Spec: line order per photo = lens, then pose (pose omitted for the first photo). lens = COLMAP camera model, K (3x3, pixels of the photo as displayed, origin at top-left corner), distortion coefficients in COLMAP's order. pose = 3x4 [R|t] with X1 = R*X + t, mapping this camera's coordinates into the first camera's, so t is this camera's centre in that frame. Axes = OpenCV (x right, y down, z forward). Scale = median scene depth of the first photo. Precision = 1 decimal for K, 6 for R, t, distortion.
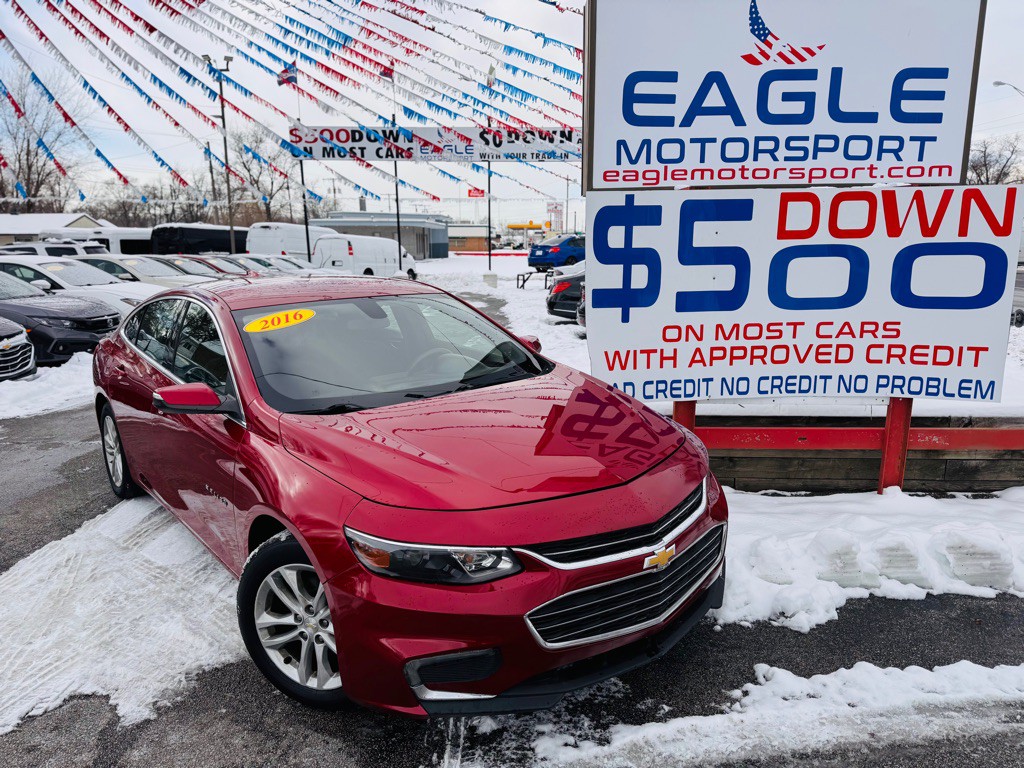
lens RADIAL K [[725.6, 0, 516.5], [0, 725.6, 386.7], [0, 0, 1]] dist [0.081497, -0.089713]
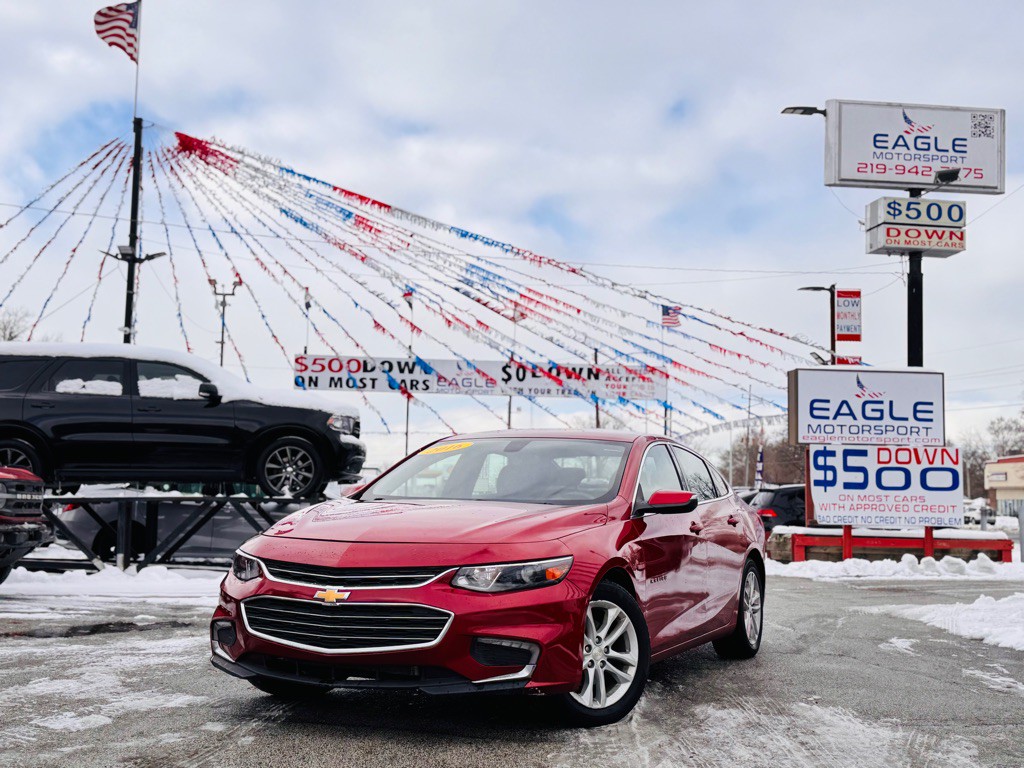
lens RADIAL K [[1224.9, 0, 512.0], [0, 1224.9, 384.0], [0, 0, 1]] dist [0.204271, -0.458842]
pose [[0.992254, 0.030896, 0.120322, -1.384022], [0.004825, 0.958263, -0.285848, 0.736029], [-0.124132, 0.284214, 0.950691, -2.937610]]
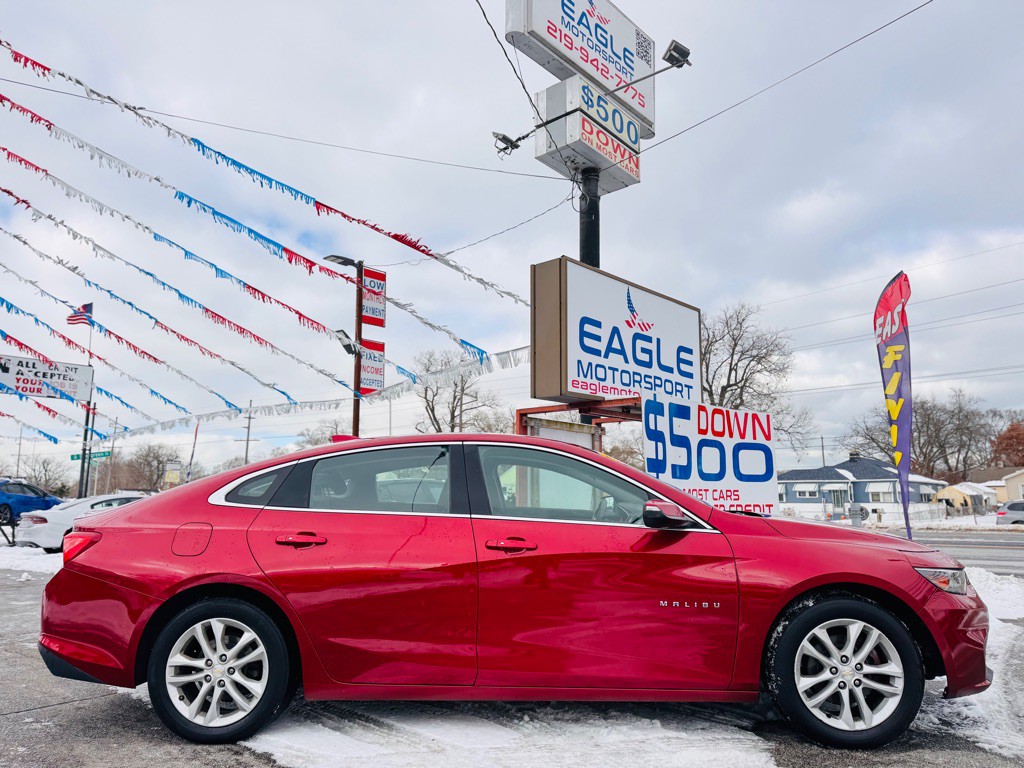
lens RADIAL K [[725.6, 0, 516.5], [0, 725.6, 386.7], [0, 0, 1]] dist [0.081497, -0.089713]
pose [[0.675916, 0.116989, 0.727634, -0.921930], [0.145083, 0.946877, -0.287011, 0.080183], [-0.722557, 0.299563, 0.623036, 0.264581]]
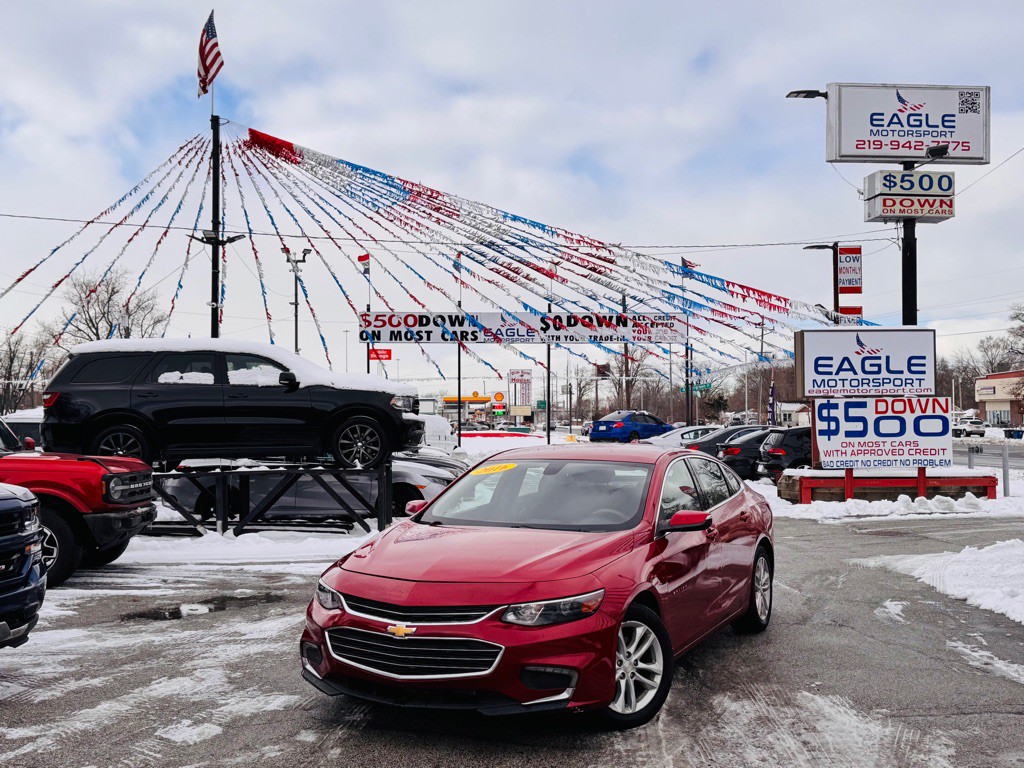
lens RADIAL K [[1080.7, 0, 512.0], [0, 1080.7, 384.0], [0, 0, 1]] dist [0.192228, -0.414333]
pose [[0.996356, -0.002332, 0.085254, -1.385888], [0.021749, 0.973525, -0.227545, 0.615592], [-0.082467, 0.228570, 0.970028, -3.000496]]
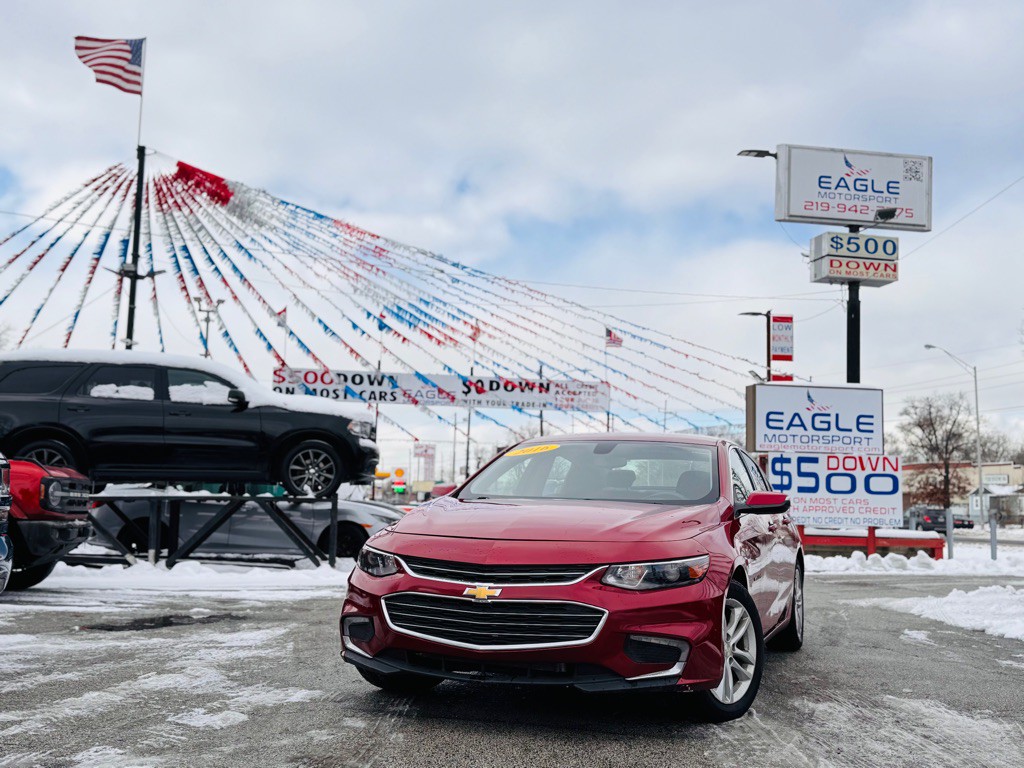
lens RADIAL K [[1091.5, 0, 517.4], [0, 1091.5, 388.4], [0, 0, 1]] dist [0.205248, -0.450299]
pose [[0.982577, 0.043526, 0.180687, -1.554304], [0.011668, 0.955826, -0.293702, 0.717112], [-0.185489, 0.290693, 0.938665, -2.809432]]
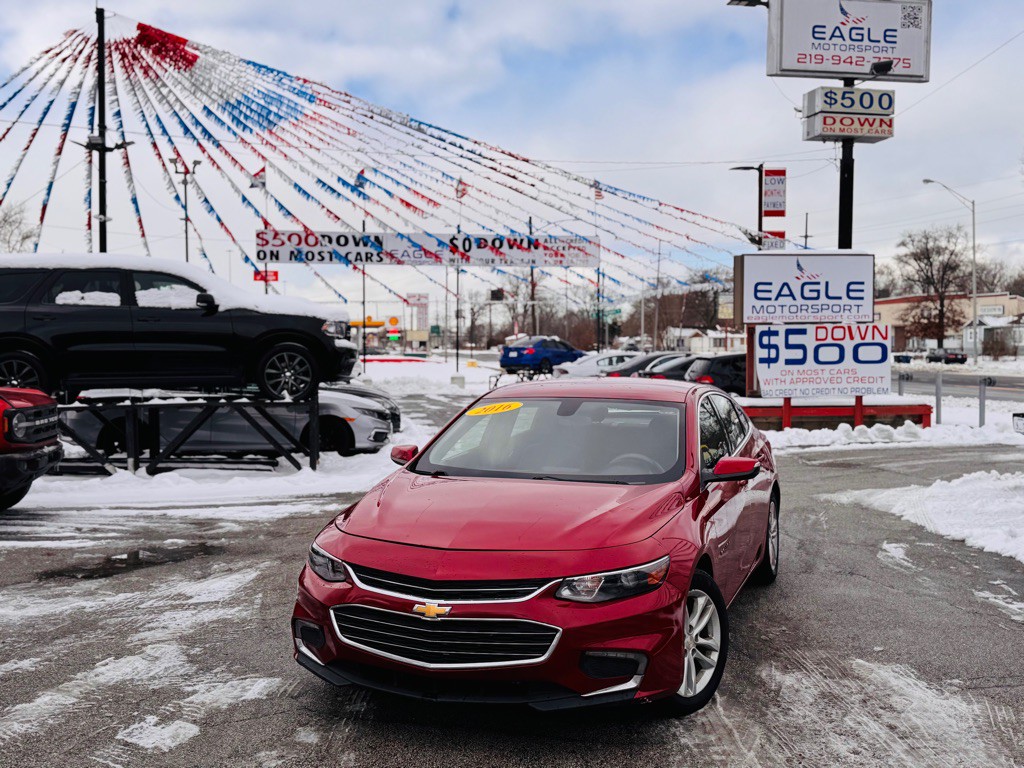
lens RADIAL K [[1091.6, 0, 507.5], [0, 1091.6, 384.0], [0, 0, 1]] dist [0.205014, -0.455337]
pose [[0.983856, -0.008542, 0.178759, -1.503573], [0.037104, 0.986893, -0.157053, 0.564057], [-0.175074, 0.161150, 0.971277, -2.789619]]
